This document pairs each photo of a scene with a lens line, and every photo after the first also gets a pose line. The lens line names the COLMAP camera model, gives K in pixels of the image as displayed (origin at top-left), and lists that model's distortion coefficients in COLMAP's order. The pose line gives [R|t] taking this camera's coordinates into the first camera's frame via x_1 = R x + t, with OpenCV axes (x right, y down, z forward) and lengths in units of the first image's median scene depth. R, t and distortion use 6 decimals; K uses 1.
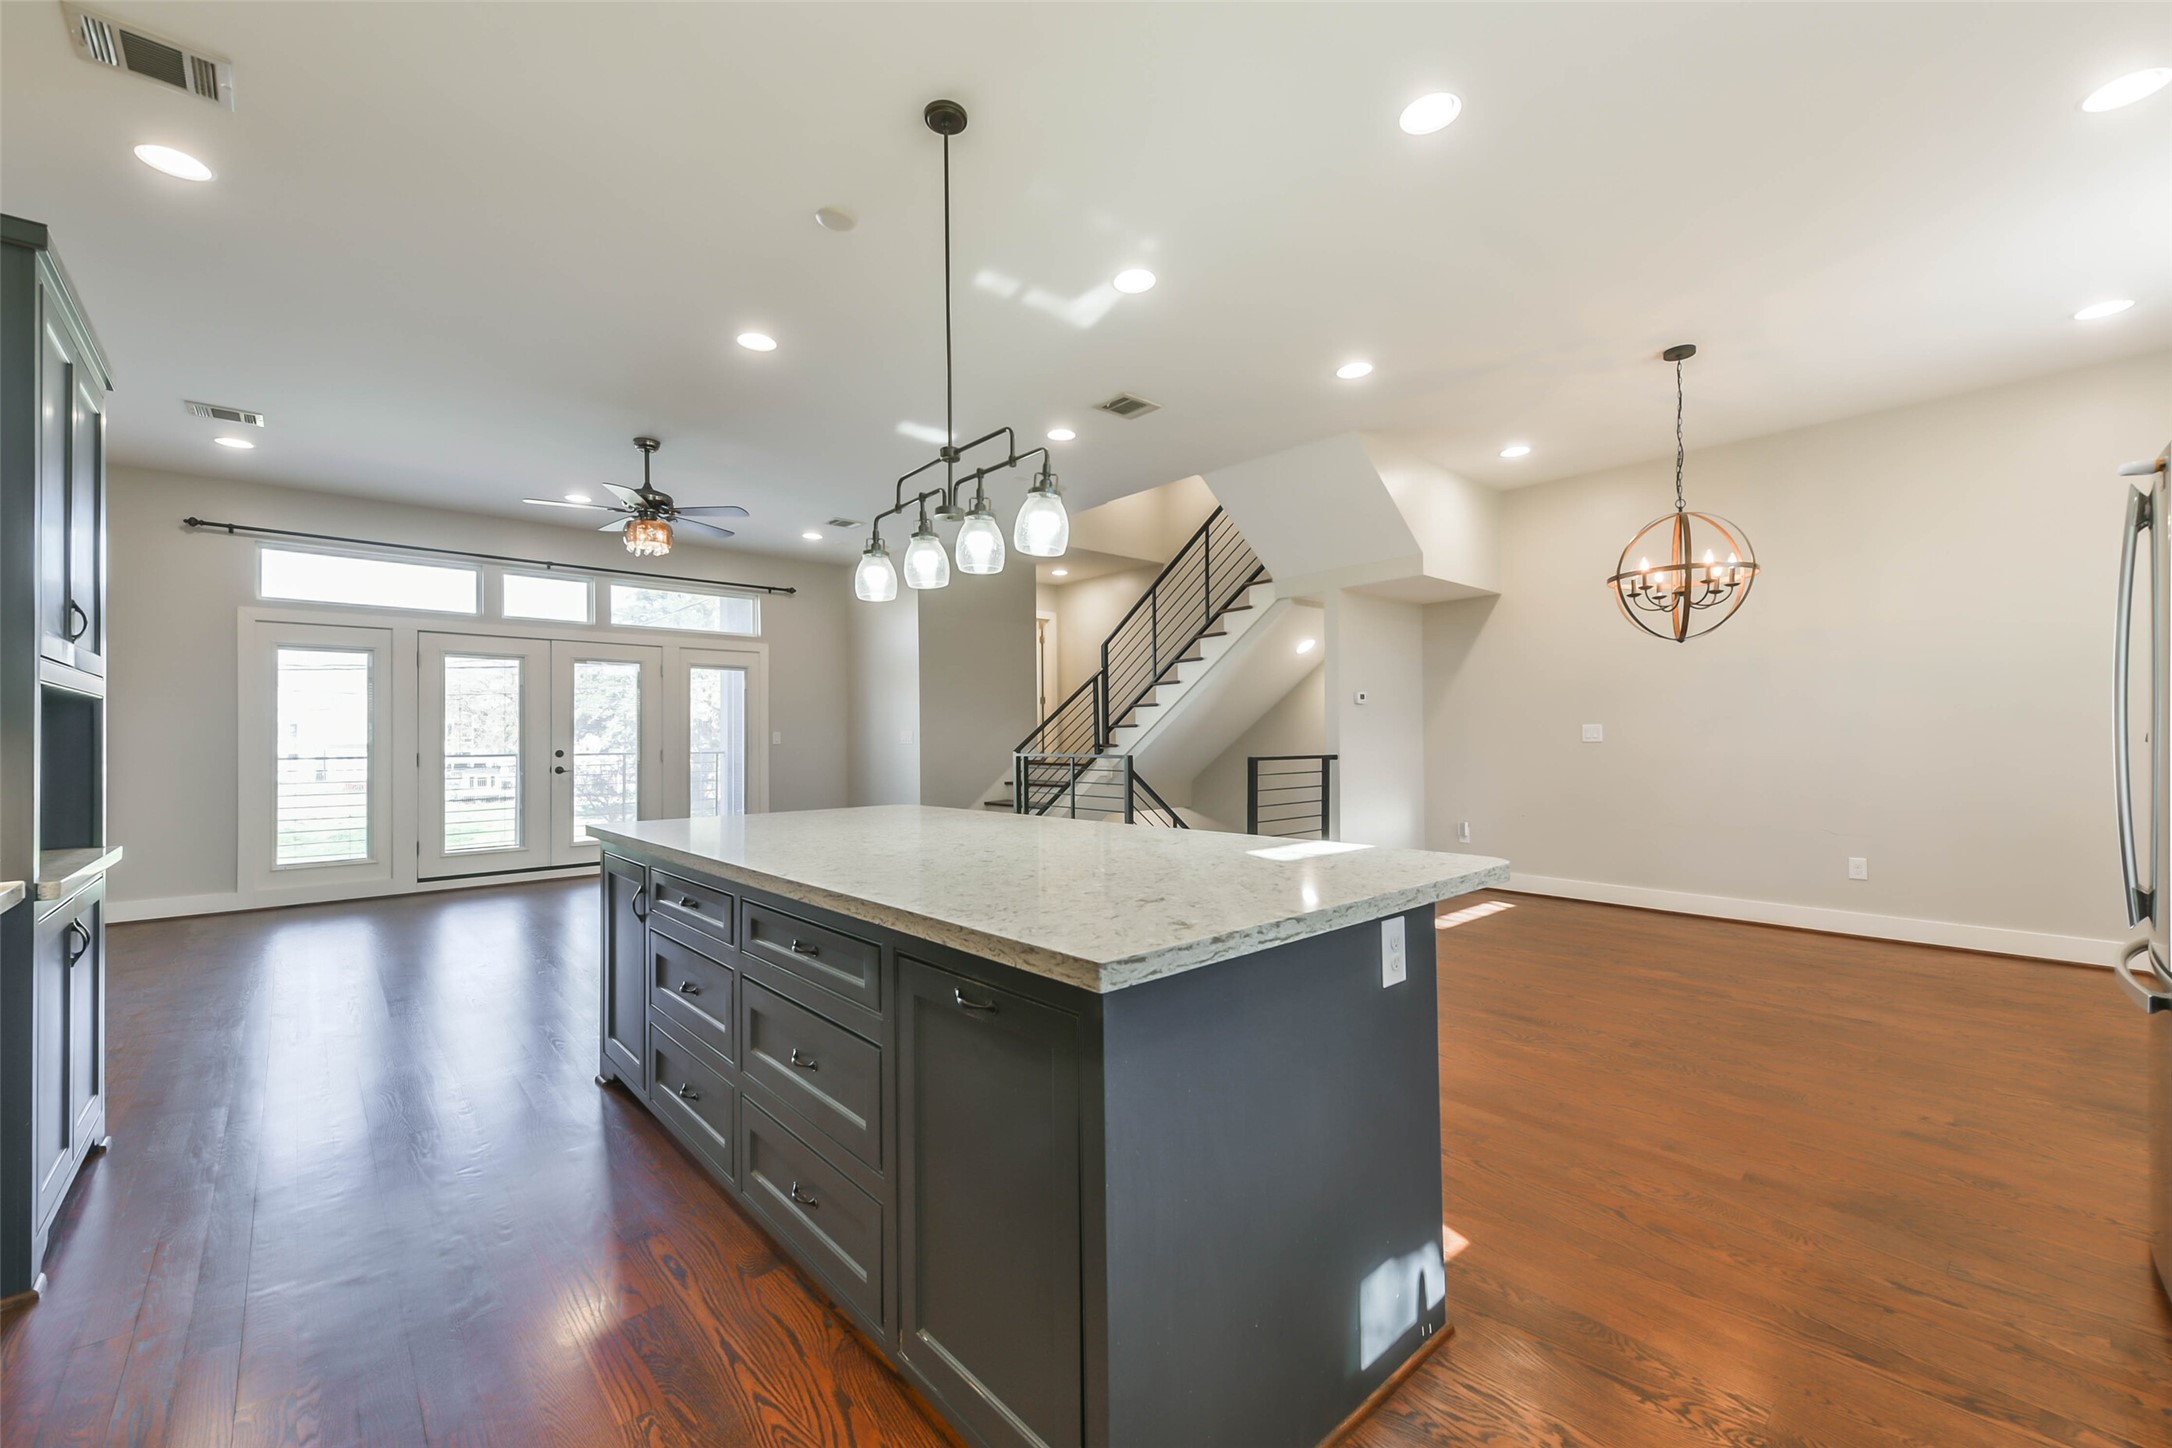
lens RADIAL K [[875.6, 0, 1094.9], [0, 875.6, 727.8], [0, 0, 1]] dist [0.016398, -0.008029]
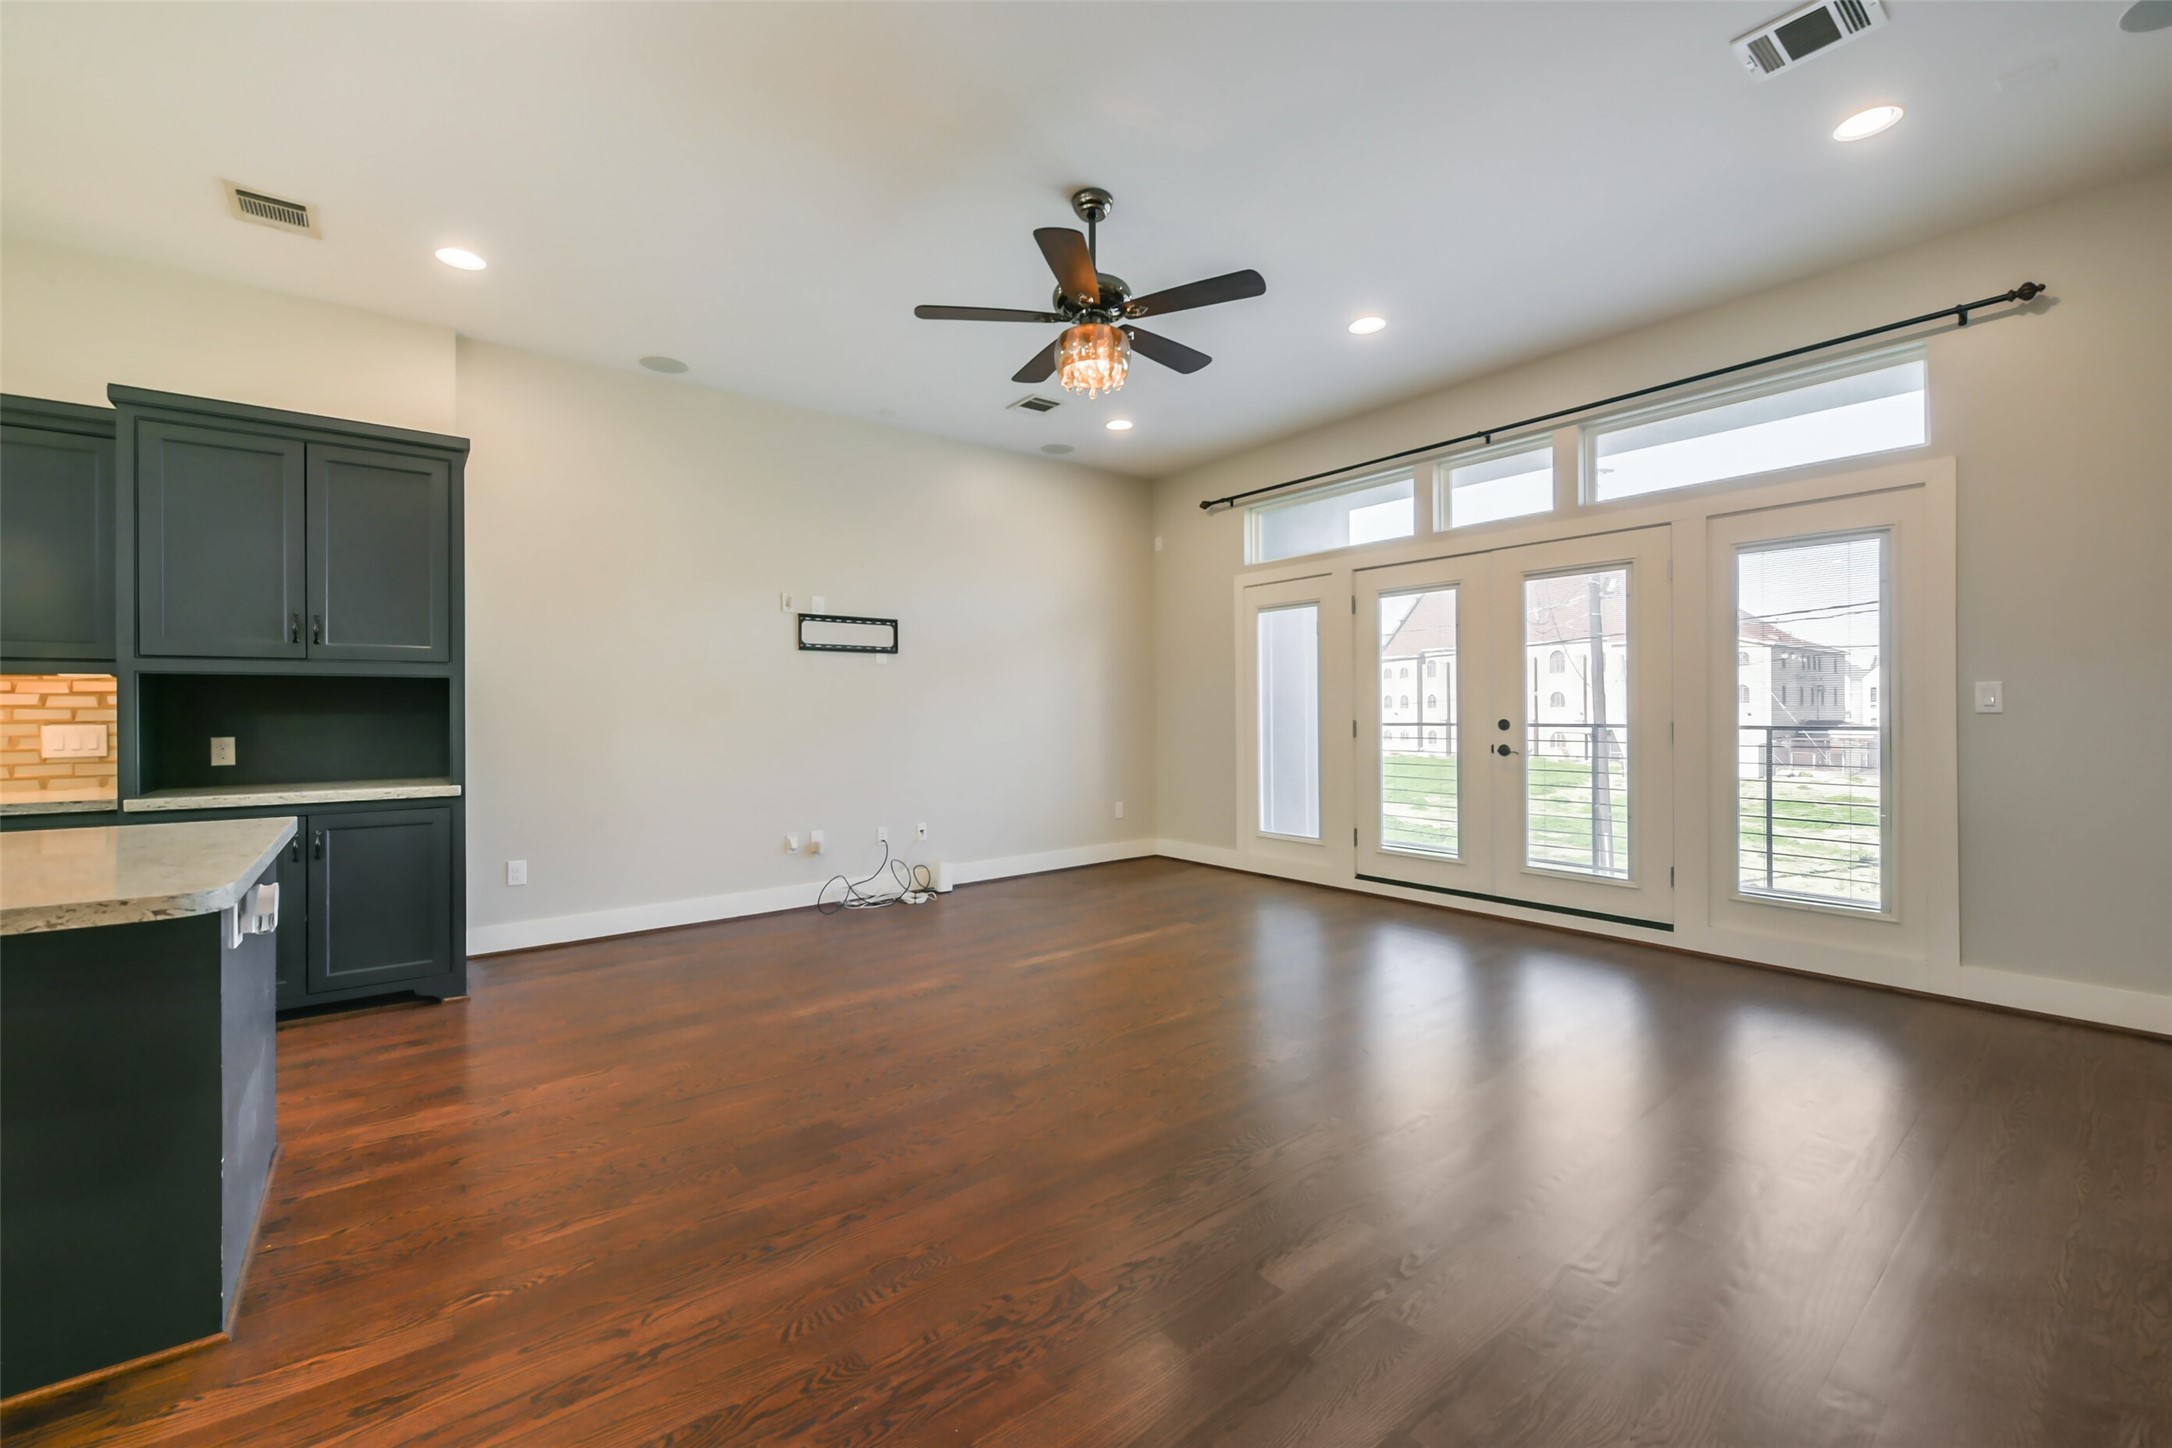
lens RADIAL K [[876.2, 0, 1064.2], [0, 876.2, 711.8], [0, 0, 1]] dist [-0.003464, -0.001051]
pose [[-0.089270, 0.006066, -0.995989, 0.095569], [0.017601, 0.999835, 0.004512, 0.017774], [0.995852, -0.017127, -0.089362, 1.158717]]
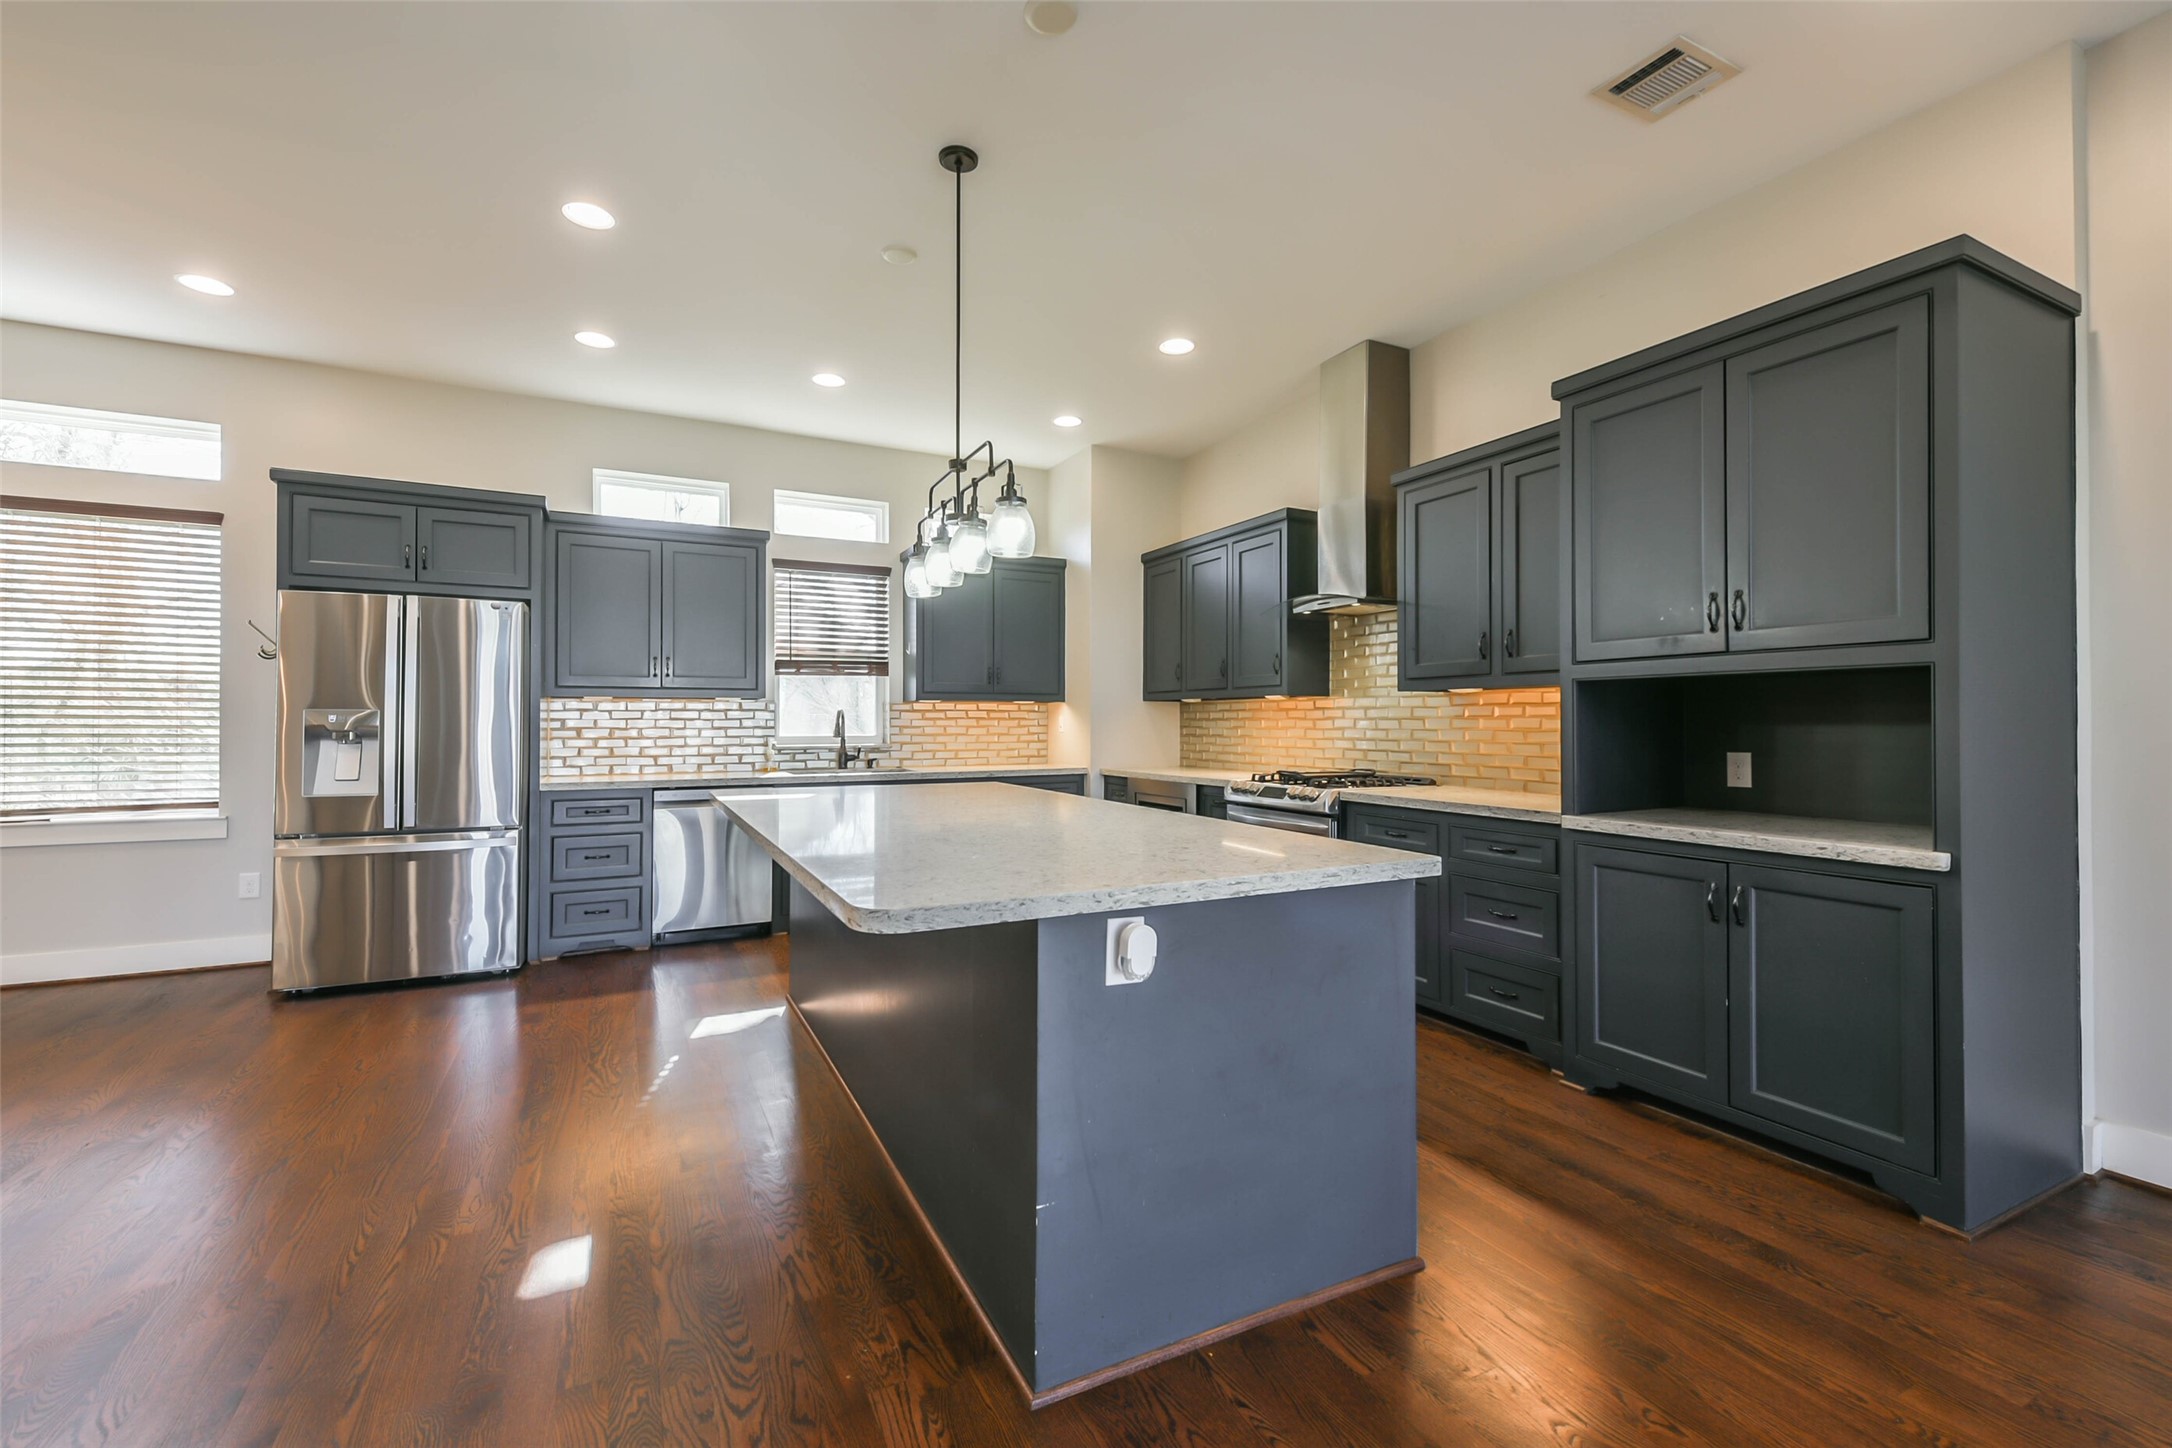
lens RADIAL K [[913.7, 0, 1087.6], [0, 913.7, 714.0], [0, 0, 1]] dist [0.029383, -0.009897]
pose [[-0.964865, 0.009614, 0.262570, -0.333455], [0.004046, 0.999755, -0.021741, 0.015373], [-0.262715, -0.019915, -0.964668, 1.121003]]
